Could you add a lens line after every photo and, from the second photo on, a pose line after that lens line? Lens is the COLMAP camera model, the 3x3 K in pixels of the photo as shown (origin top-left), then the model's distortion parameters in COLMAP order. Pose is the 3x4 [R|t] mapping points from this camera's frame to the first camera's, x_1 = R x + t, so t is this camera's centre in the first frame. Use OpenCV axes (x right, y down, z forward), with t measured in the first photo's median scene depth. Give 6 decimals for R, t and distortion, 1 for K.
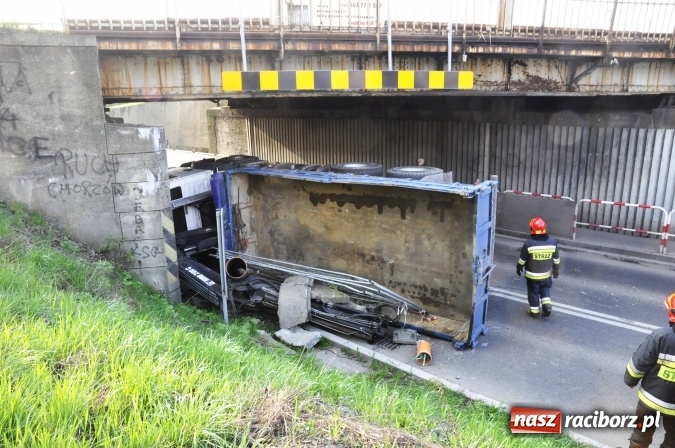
lens RADIAL K [[470.7, 0, 333.8], [0, 470.7, 220.2], [0, 0, 1]] dist [-0.109139, 0.081097]
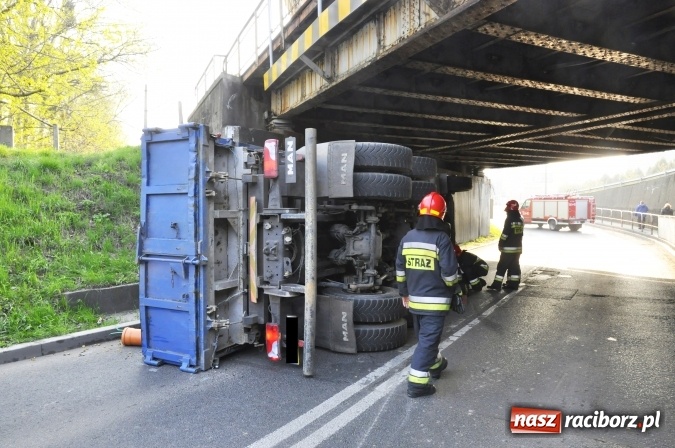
lens RADIAL K [[470.7, 0, 332.6], [0, 470.7, 226.2], [0, 0, 1]] dist [-0.109139, 0.081097]
pose [[0.186006, 0.048304, -0.981361, 0.854803], [-0.246153, 0.969230, 0.001051, 0.007334], [0.951215, 0.241370, 0.192173, 0.905875]]
